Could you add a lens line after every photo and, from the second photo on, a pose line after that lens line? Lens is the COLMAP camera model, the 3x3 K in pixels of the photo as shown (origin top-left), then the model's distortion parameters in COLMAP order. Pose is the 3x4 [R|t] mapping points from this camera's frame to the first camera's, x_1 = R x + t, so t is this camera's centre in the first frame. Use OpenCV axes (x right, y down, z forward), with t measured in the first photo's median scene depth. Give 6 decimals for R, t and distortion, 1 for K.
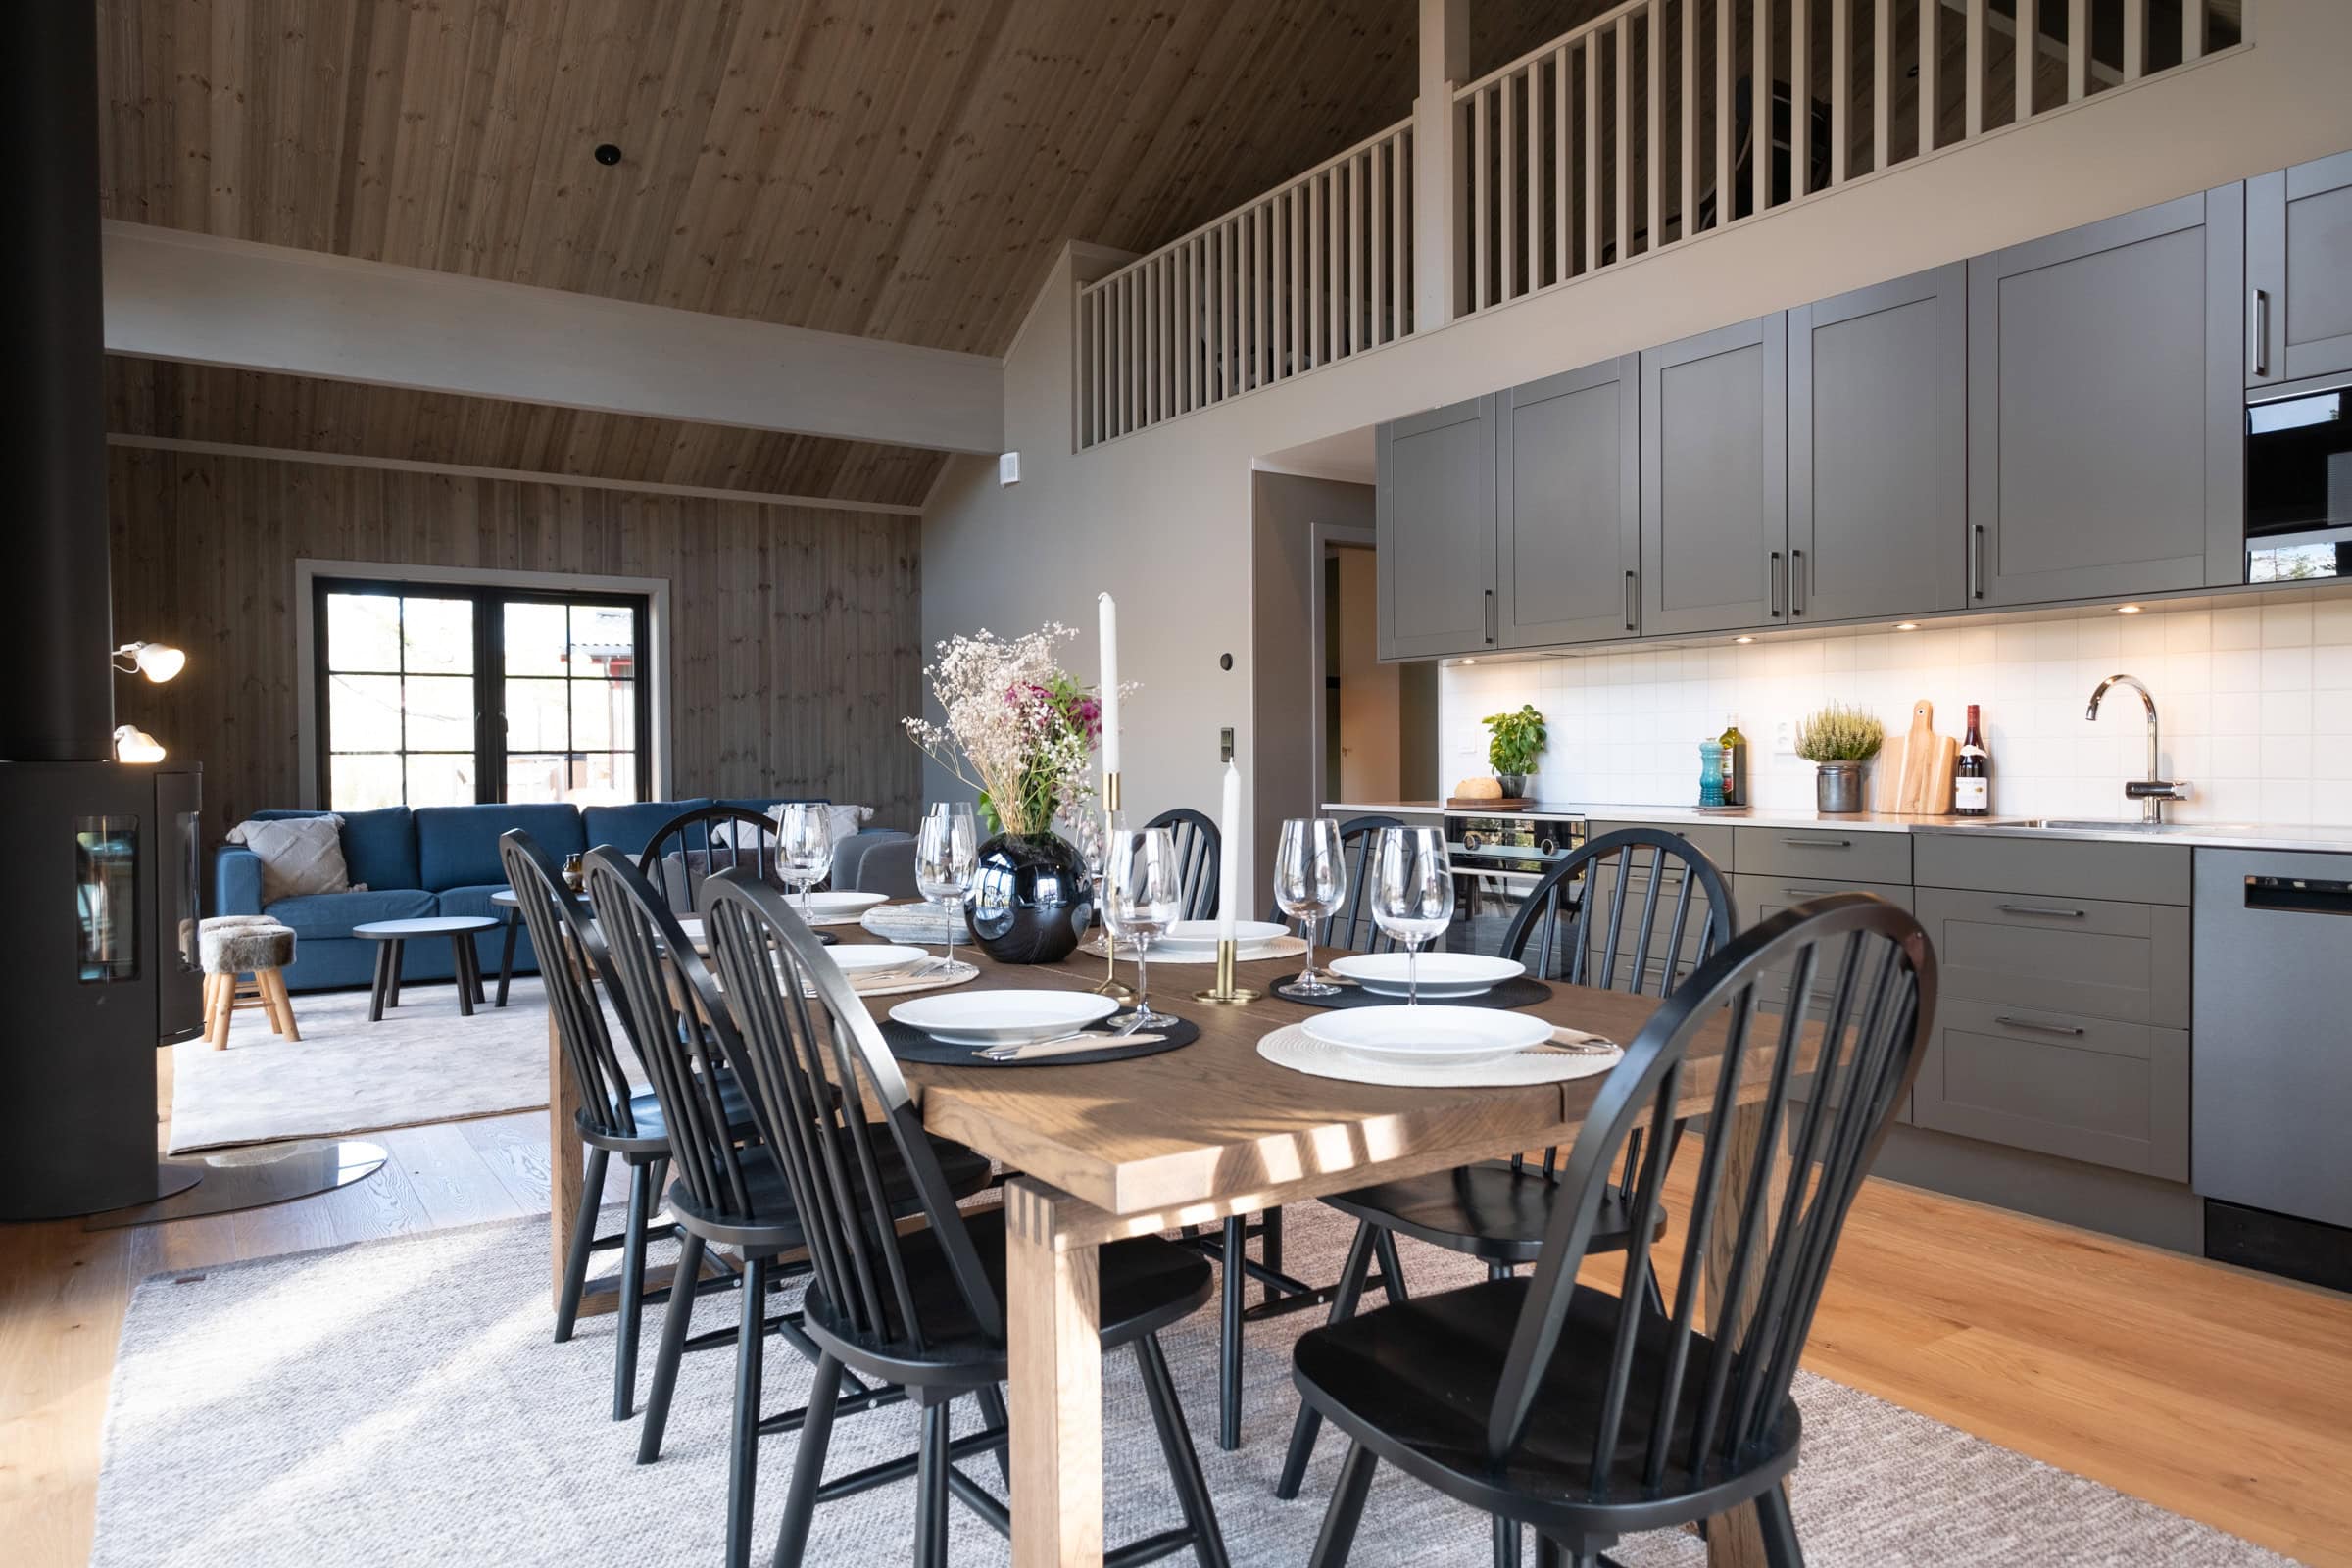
lens RADIAL K [[1488.4, 0, 1209.2], [0, 1488.4, 781.1], [0, 0, 1]] dist [-0.008250, 0.003992]
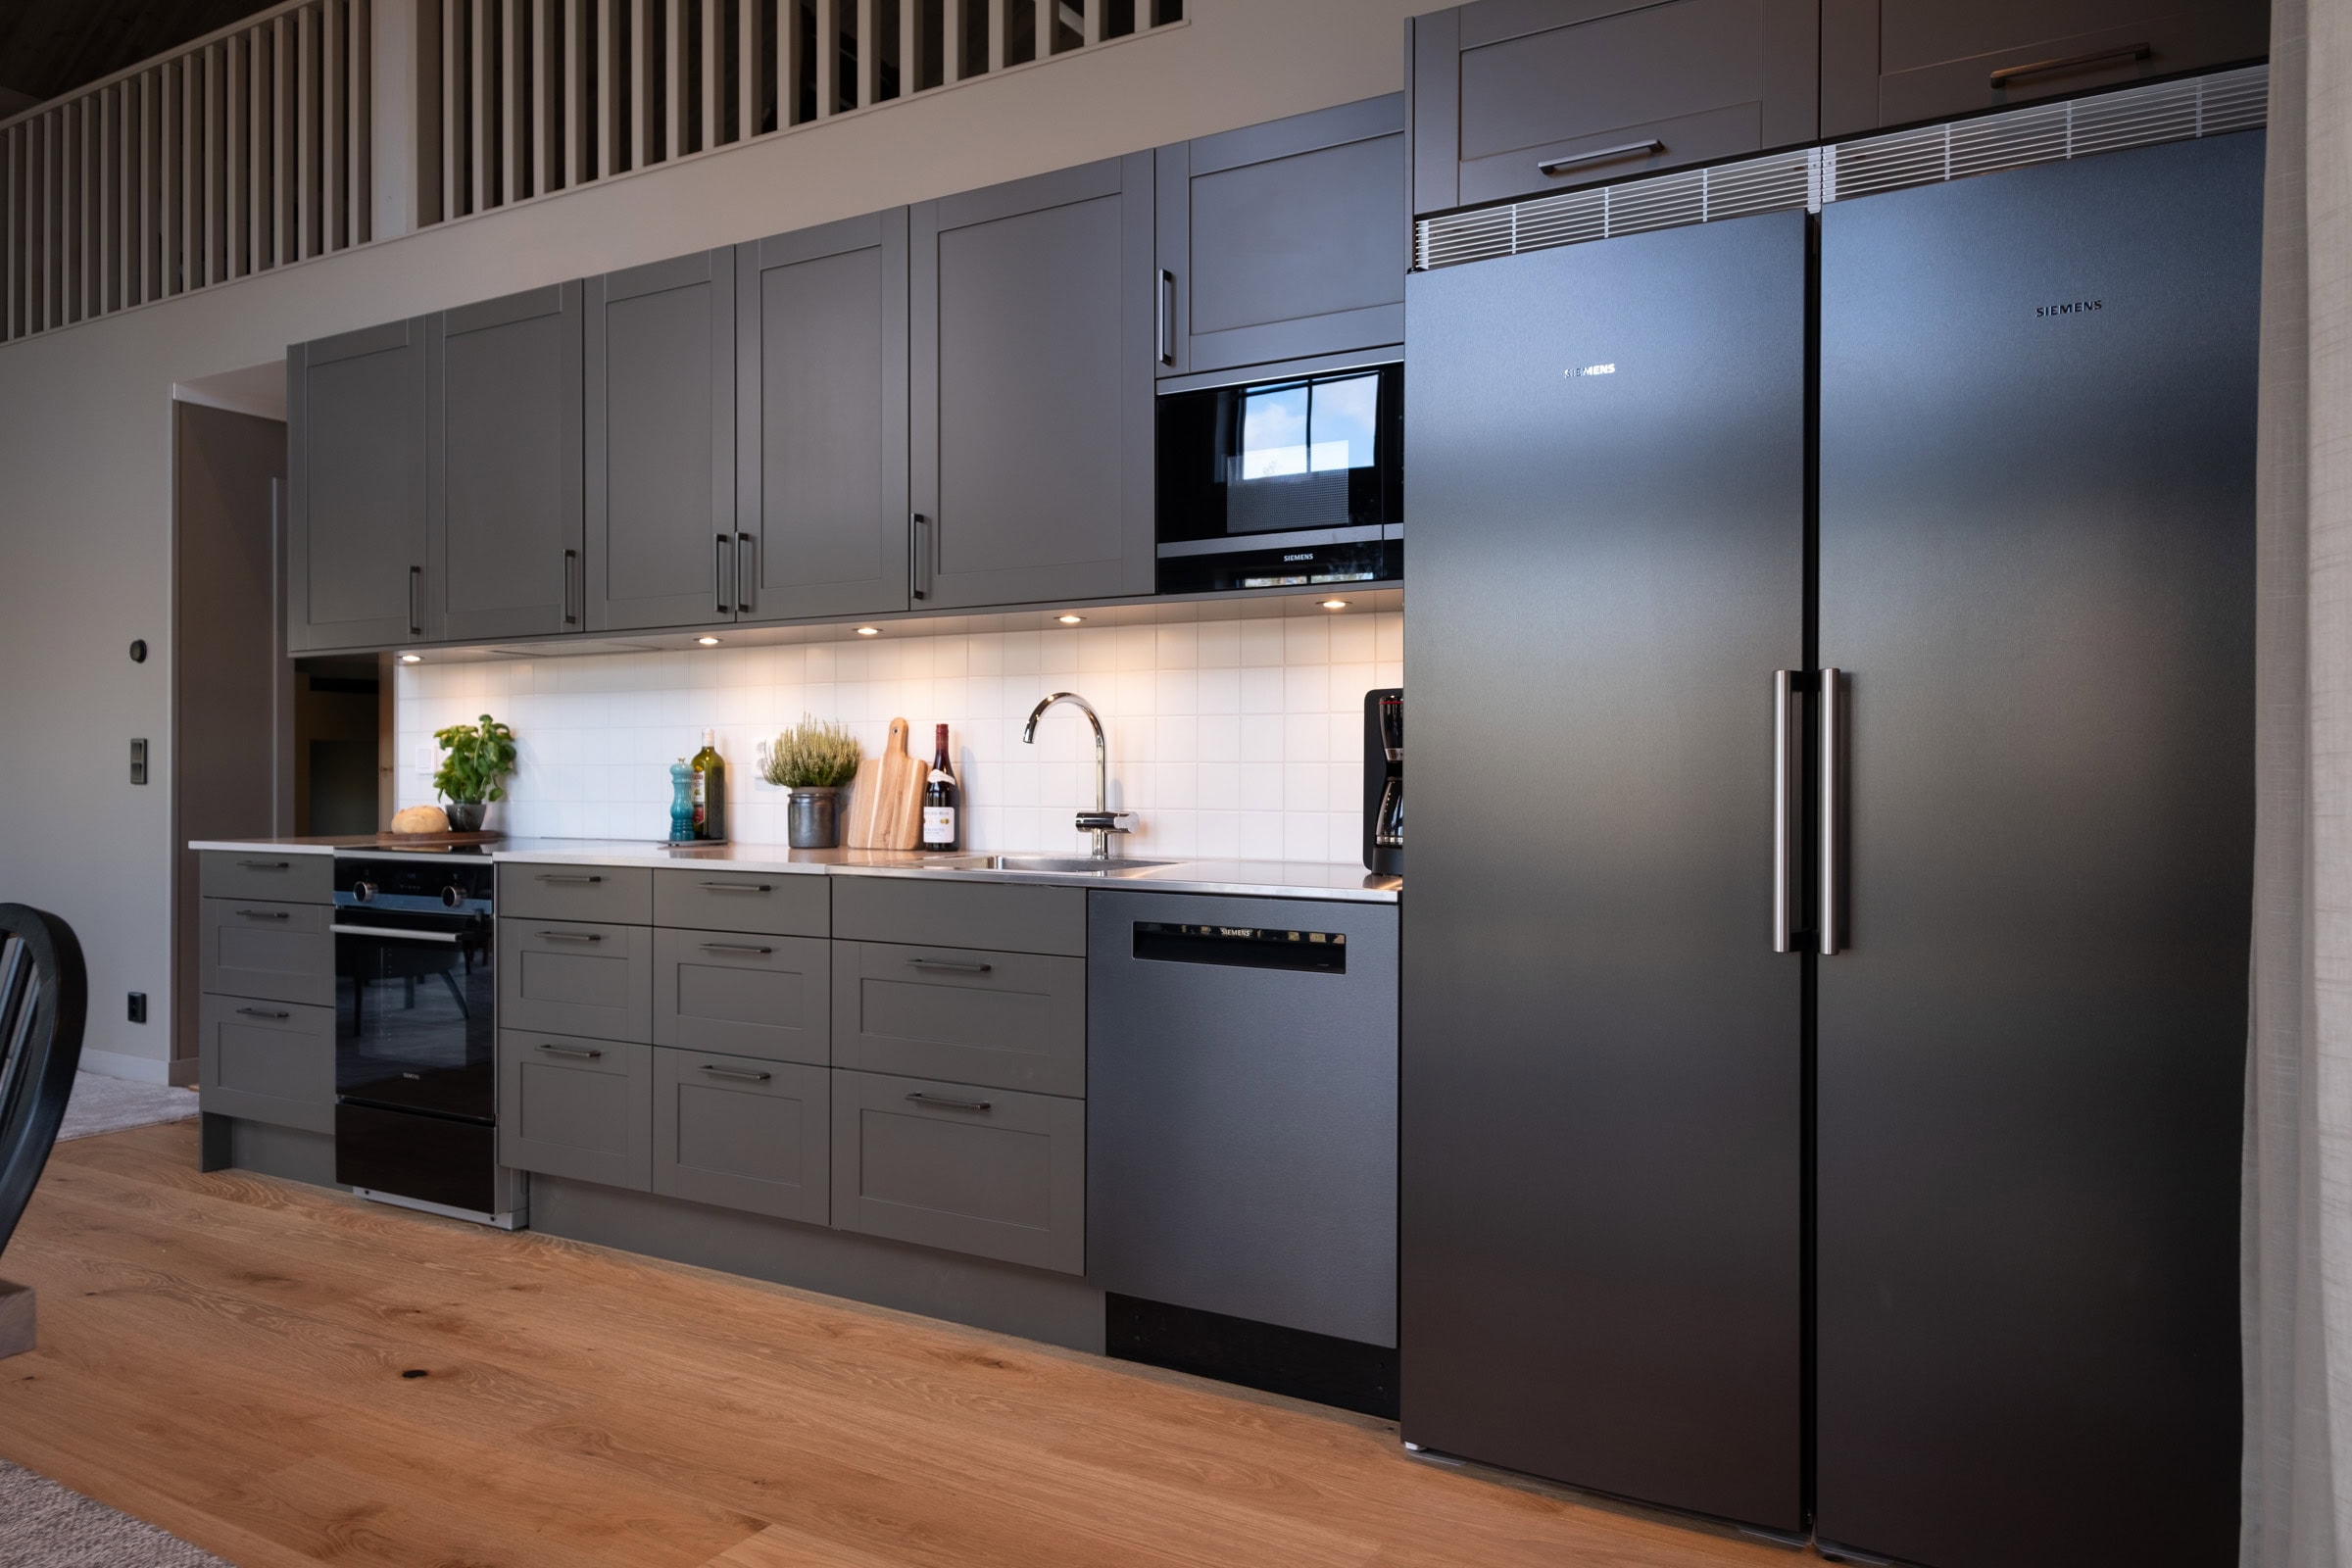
lens RADIAL K [[1537.5, 0, 1180.1], [0, 1537.5, 787.2], [0, 0, 1]] dist [-0.008465, 0.003662]
pose [[0.892183, 0.004858, 0.451648, 0.221784], [0.000603, 0.999928, -0.011948, -0.003158], [-0.451674, 0.010932, 0.892116, 0.123622]]
